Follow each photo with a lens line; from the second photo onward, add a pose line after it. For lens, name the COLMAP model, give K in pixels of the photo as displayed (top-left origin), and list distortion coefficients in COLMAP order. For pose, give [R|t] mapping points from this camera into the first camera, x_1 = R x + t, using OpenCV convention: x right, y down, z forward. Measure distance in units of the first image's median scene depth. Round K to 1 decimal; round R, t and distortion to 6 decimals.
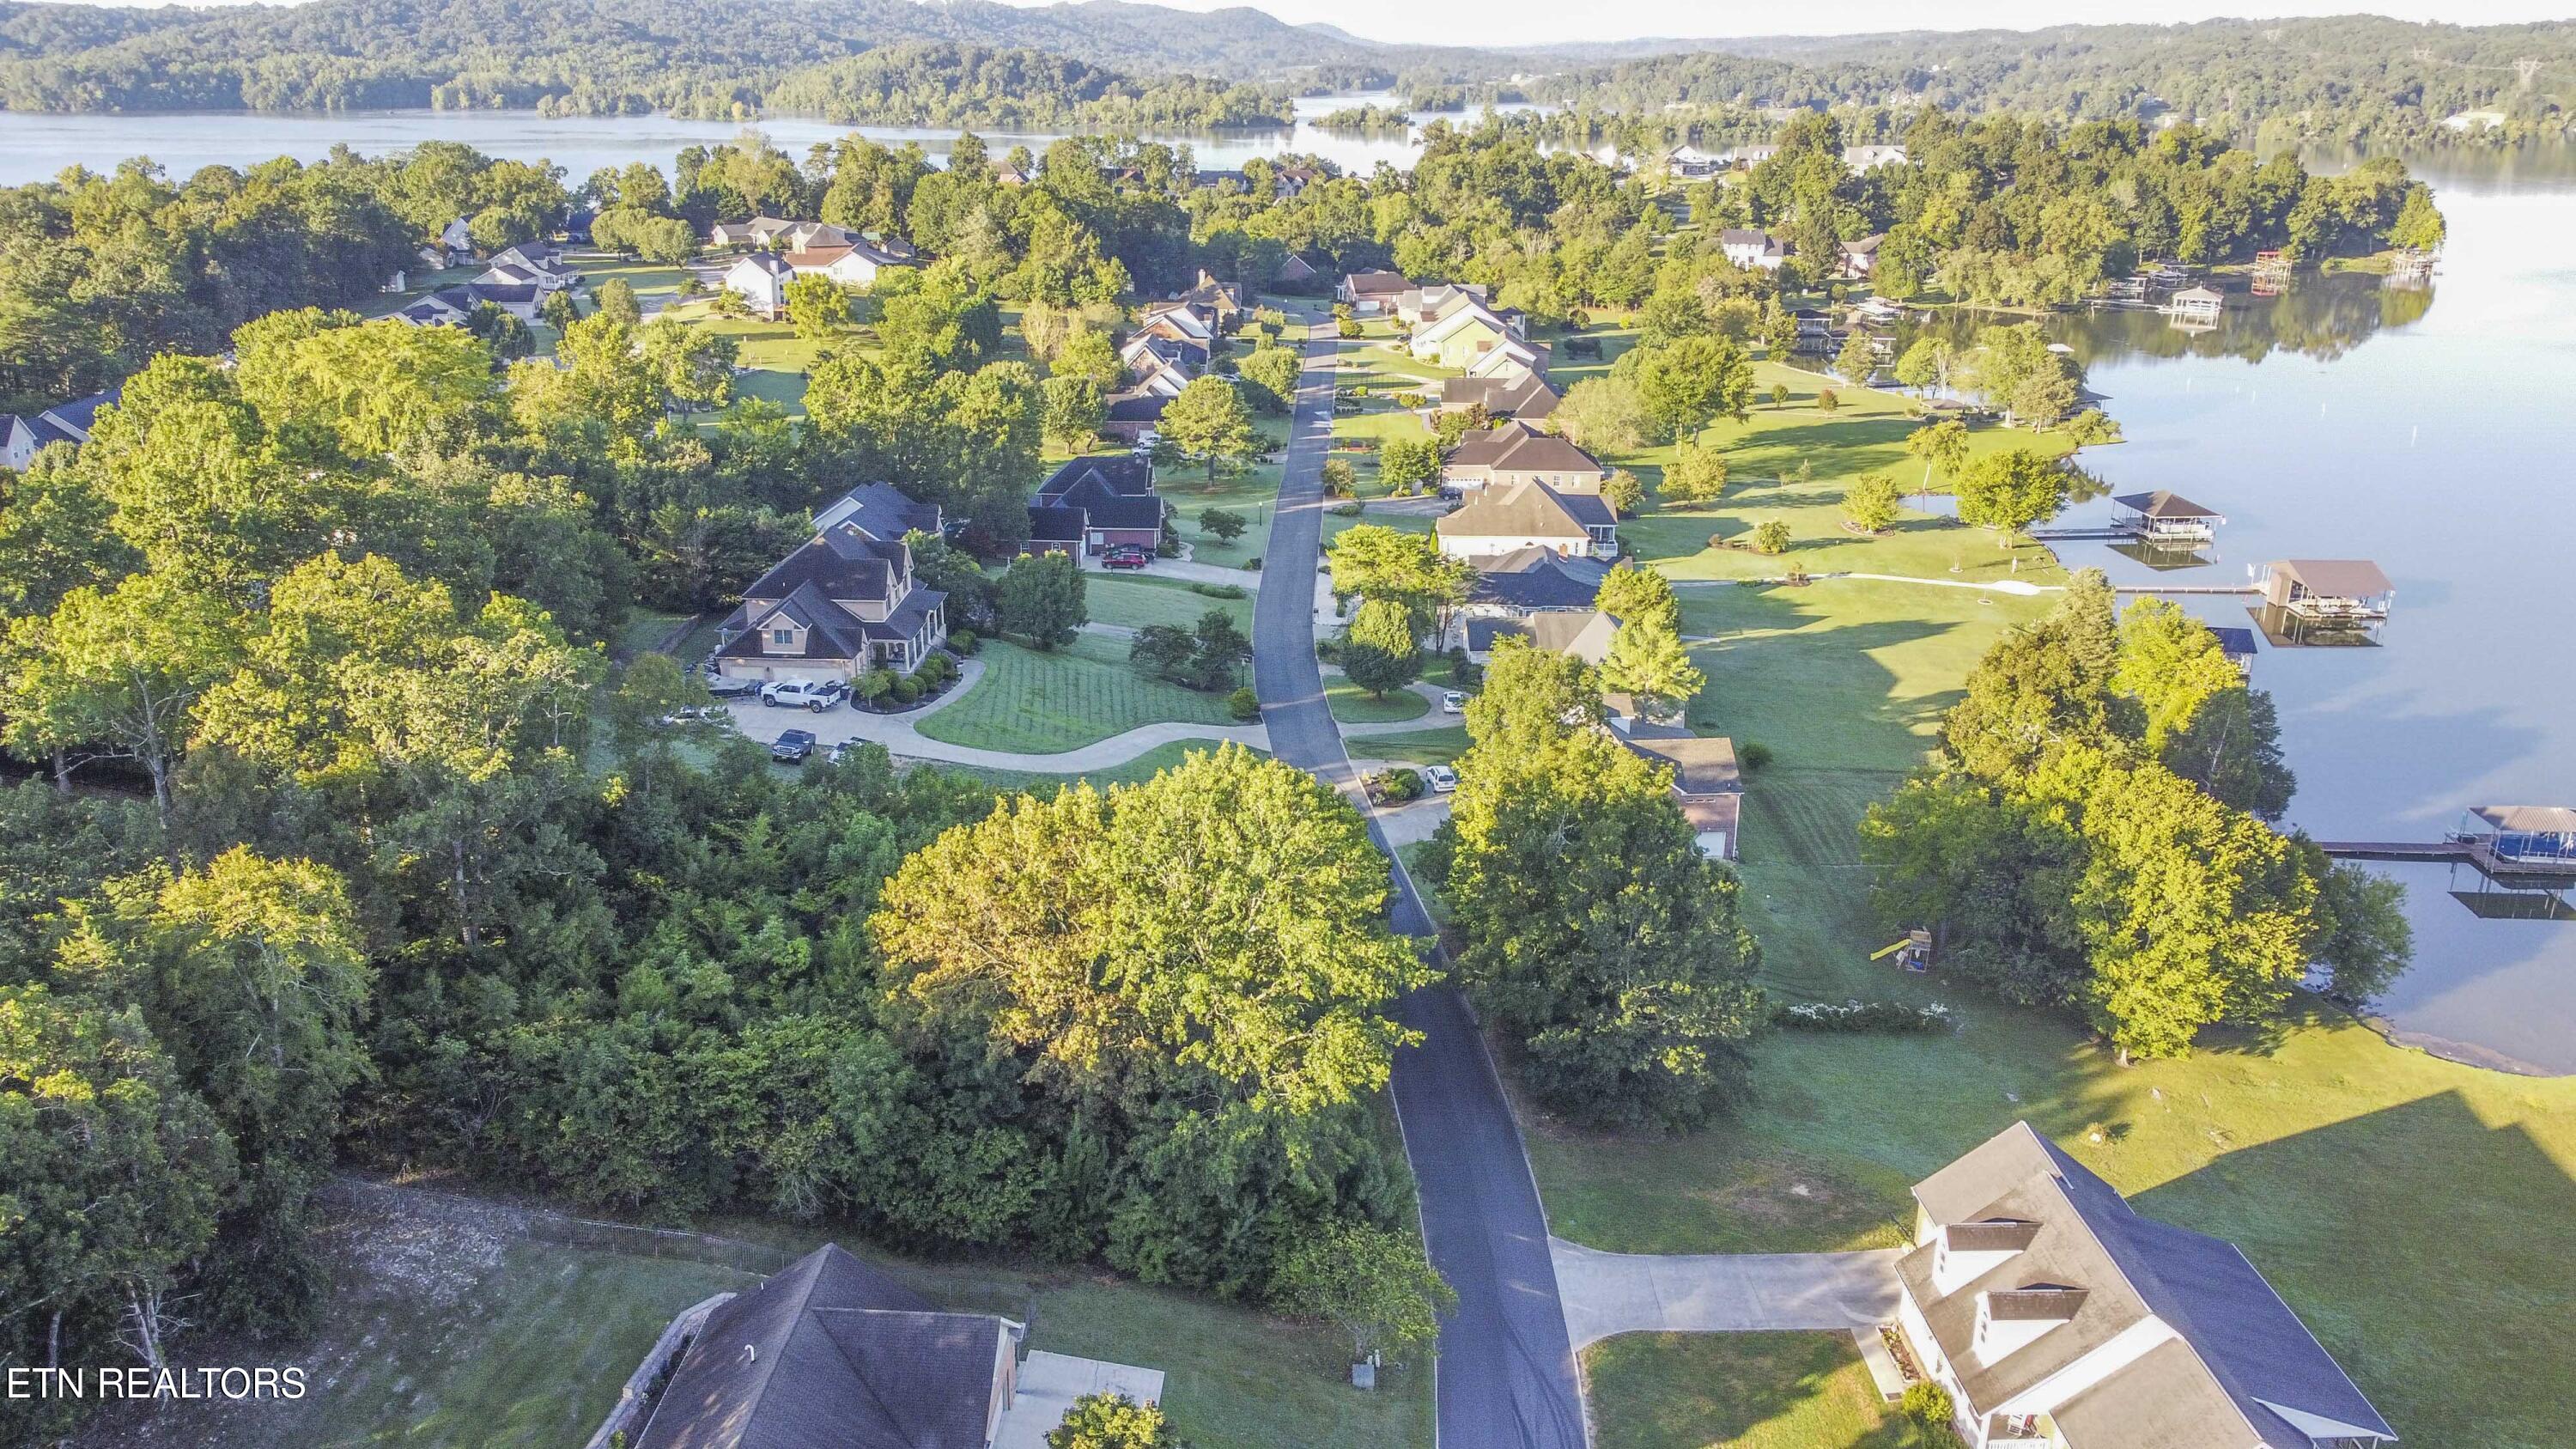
lens RADIAL K [[1949.8, 0, 1277.5], [0, 1949.8, 729.1], [0, 0, 1]] dist [0.005900, -0.009825]
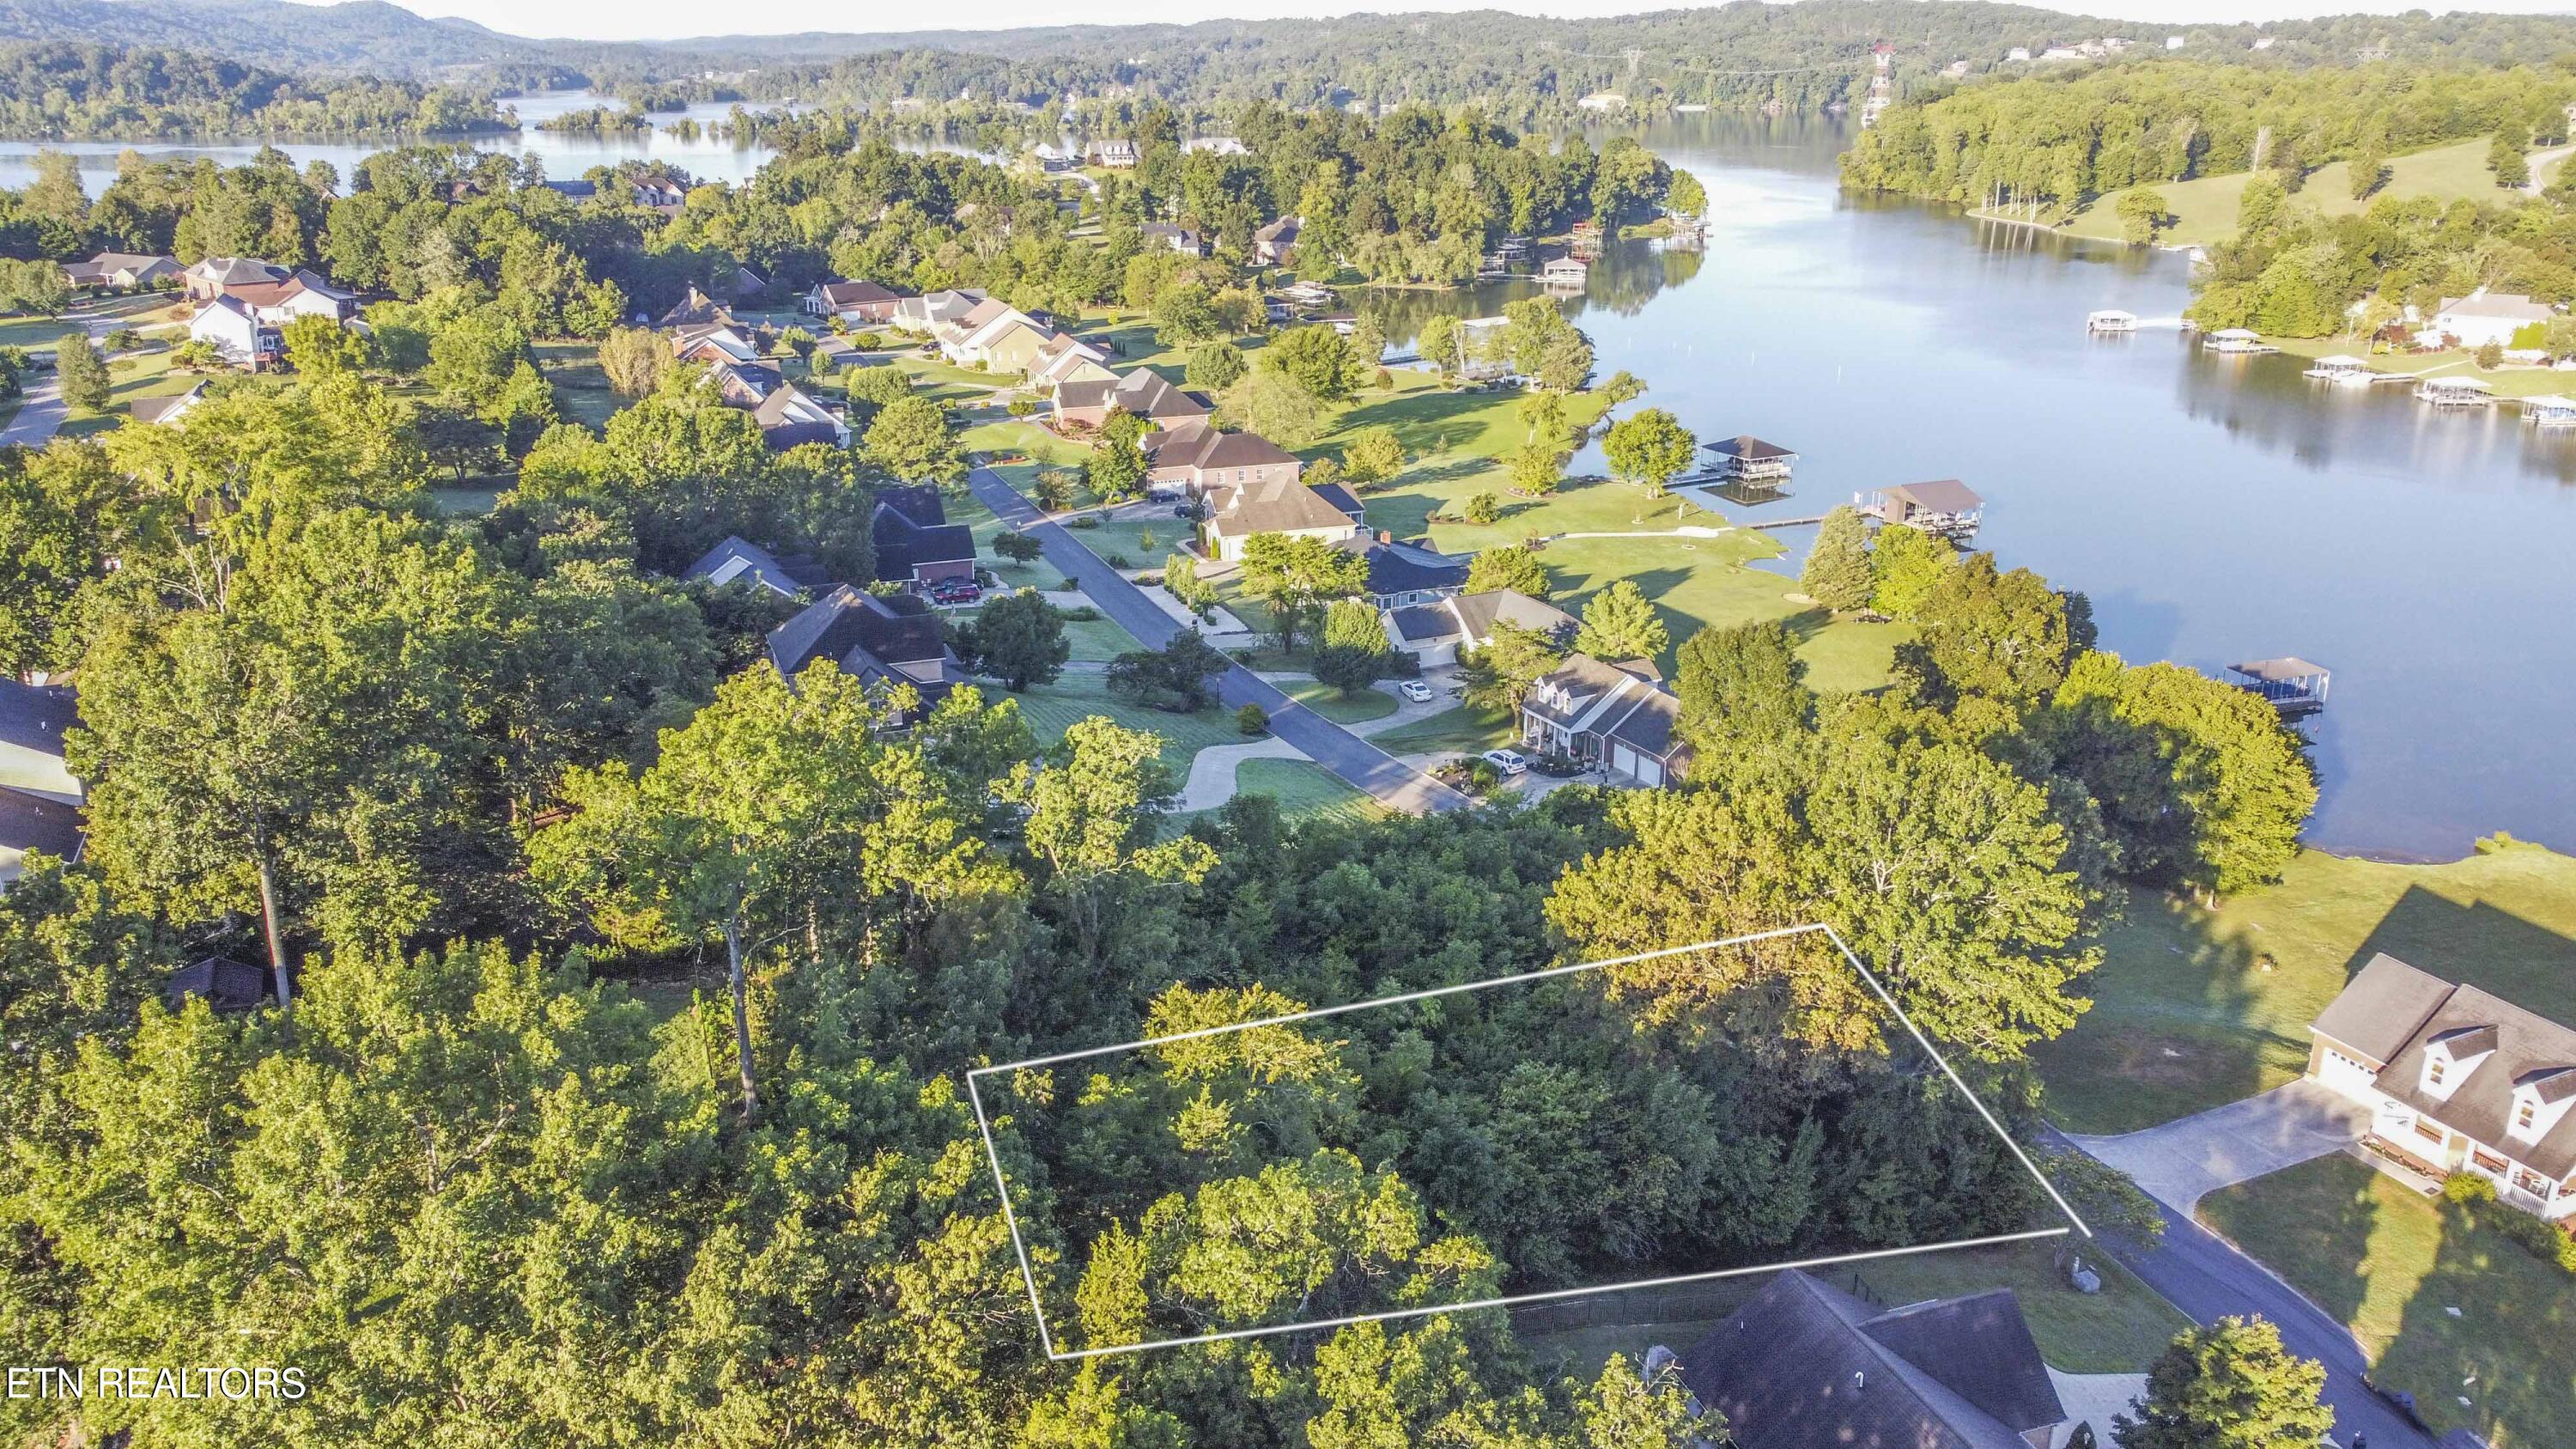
lens RADIAL K [[1949.8, 0, 1281.9], [0, 1949.8, 726.8], [0, 0, 1]] dist [0.005900, -0.009825]
pose [[0.918341, -0.135946, 0.371710, -0.130806], [0.135327, 0.990408, 0.027887, -0.012208], [-0.371936, 0.024692, 0.927930, 0.025711]]
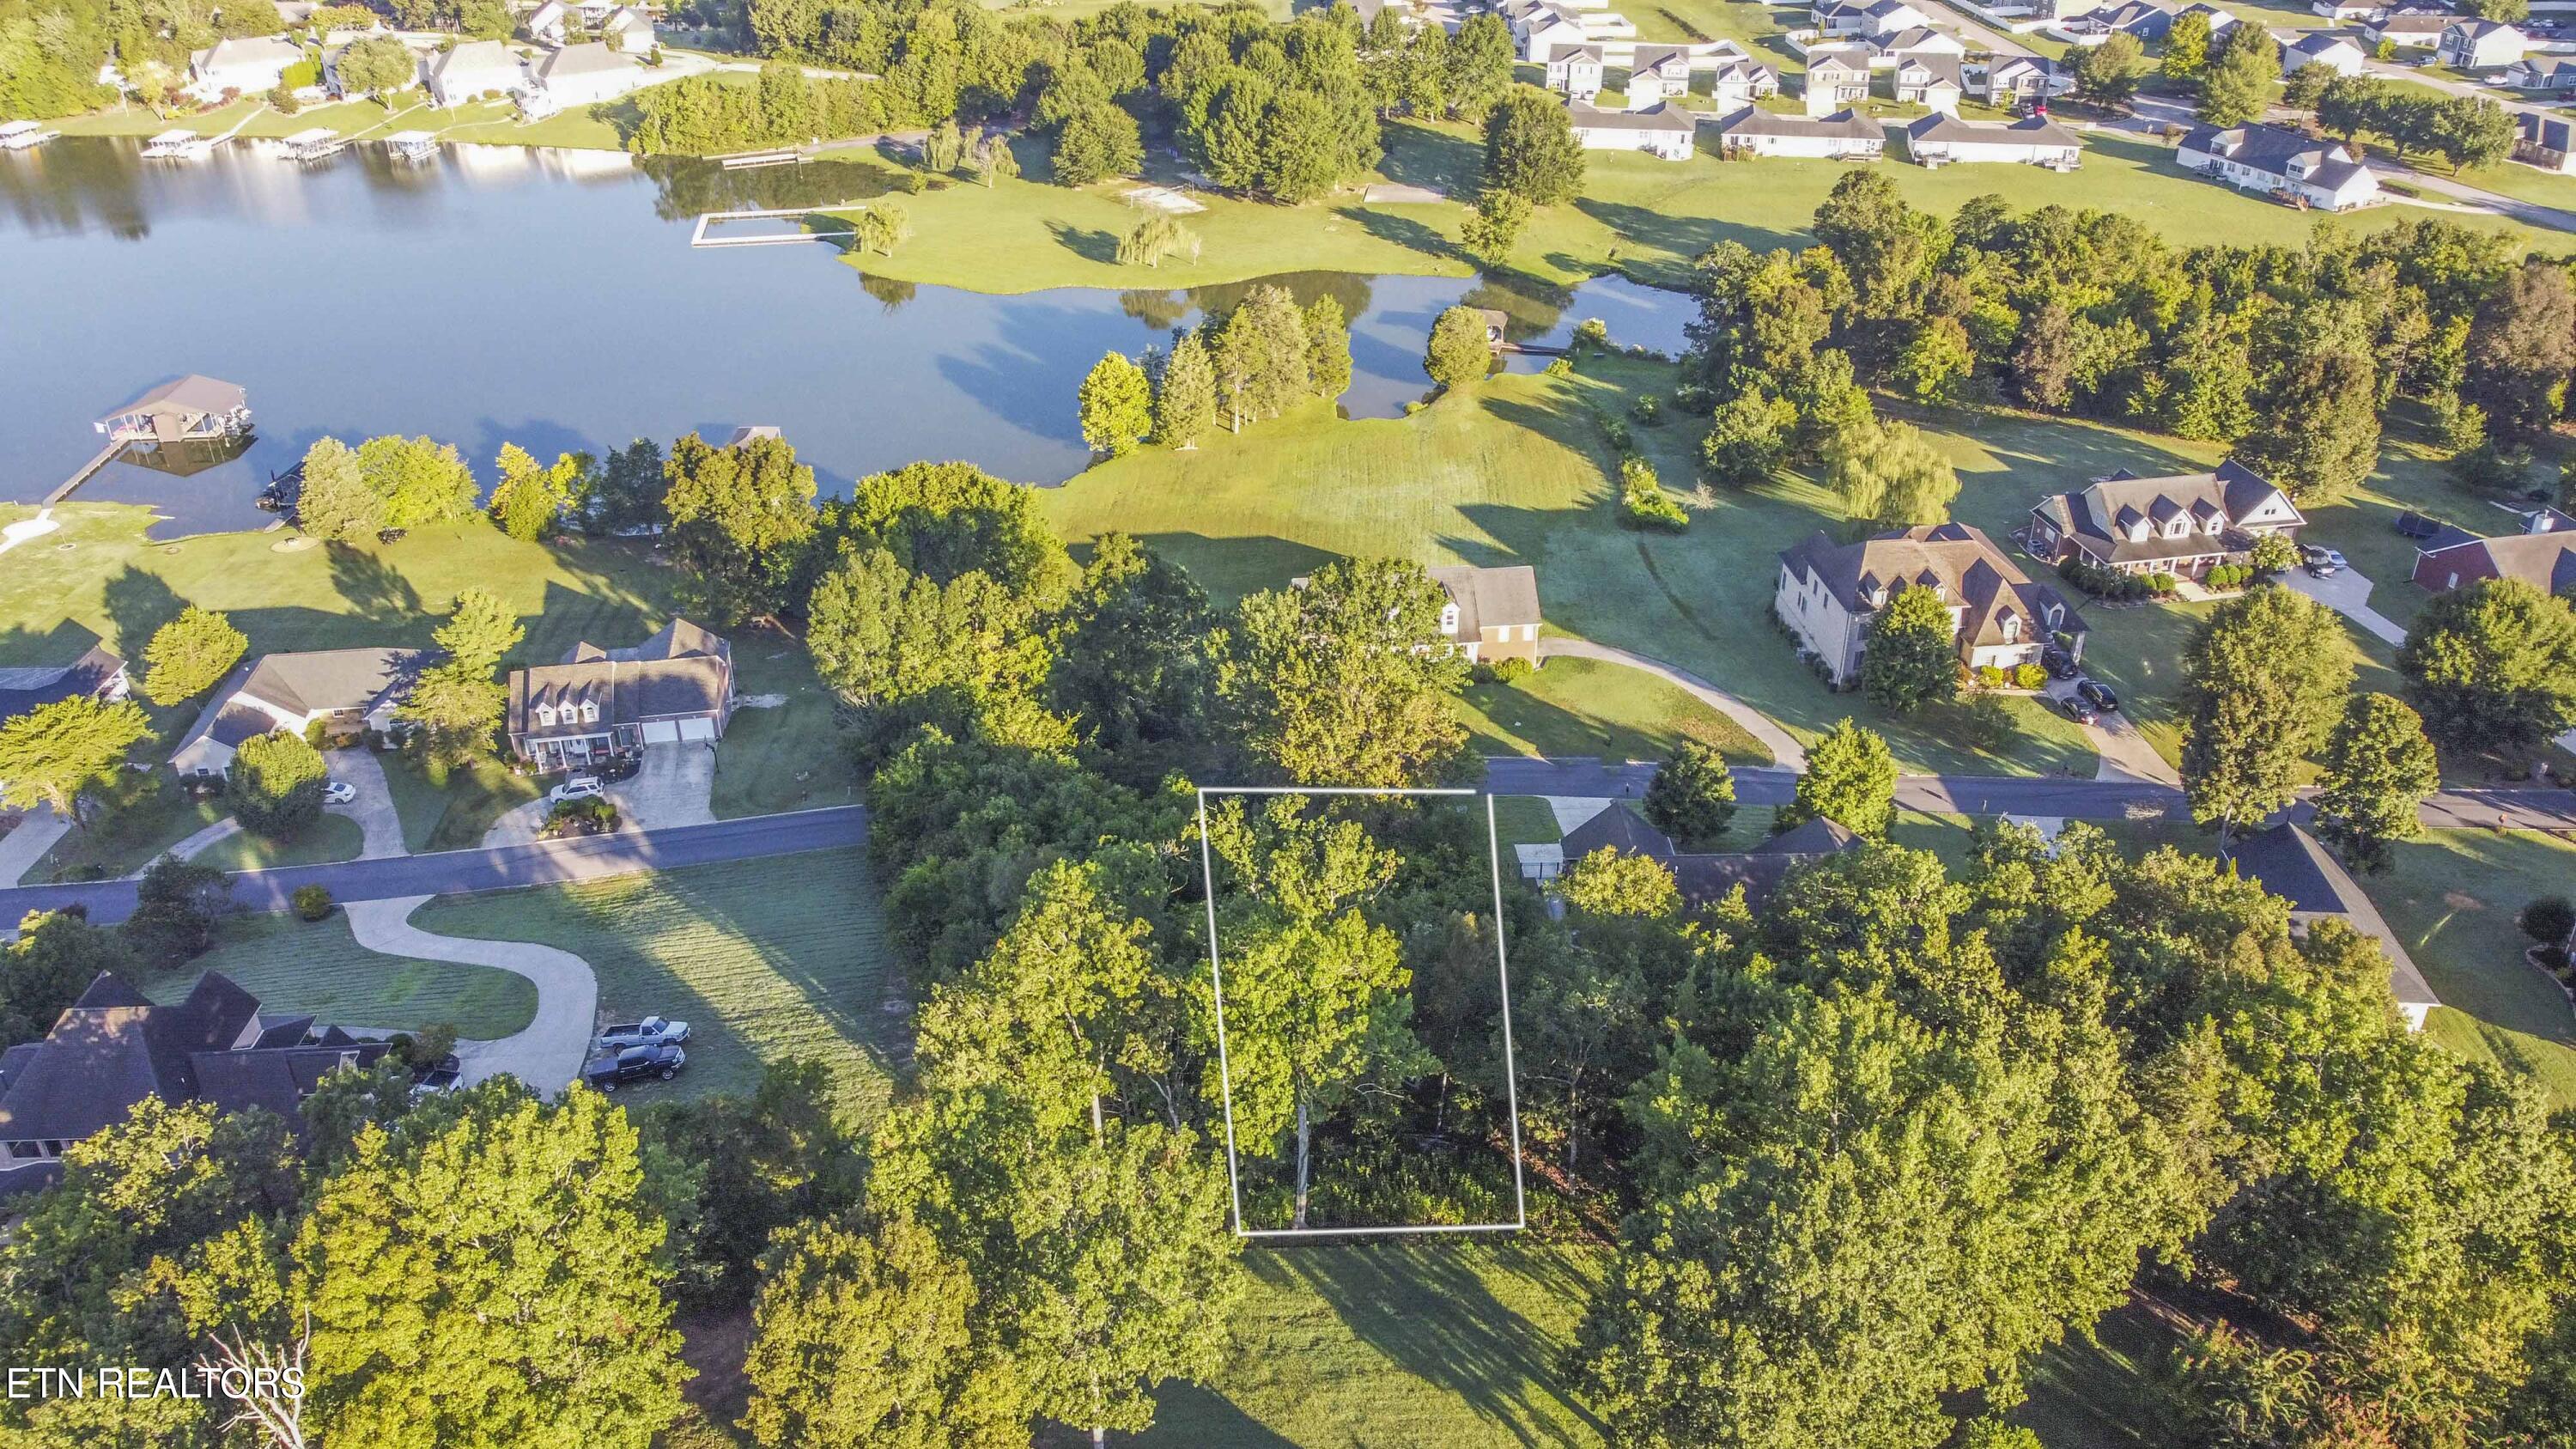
lens RADIAL K [[1949.8, 0, 1278.3], [0, 1949.8, 720.8], [0, 0, 1]] dist [0.005900, -0.009825]
pose [[-0.083958, -0.497591, 0.863339, -0.267547], [0.339965, 0.800112, 0.494211, -0.126819], [-0.936683, 0.334998, 0.101988, 0.168302]]
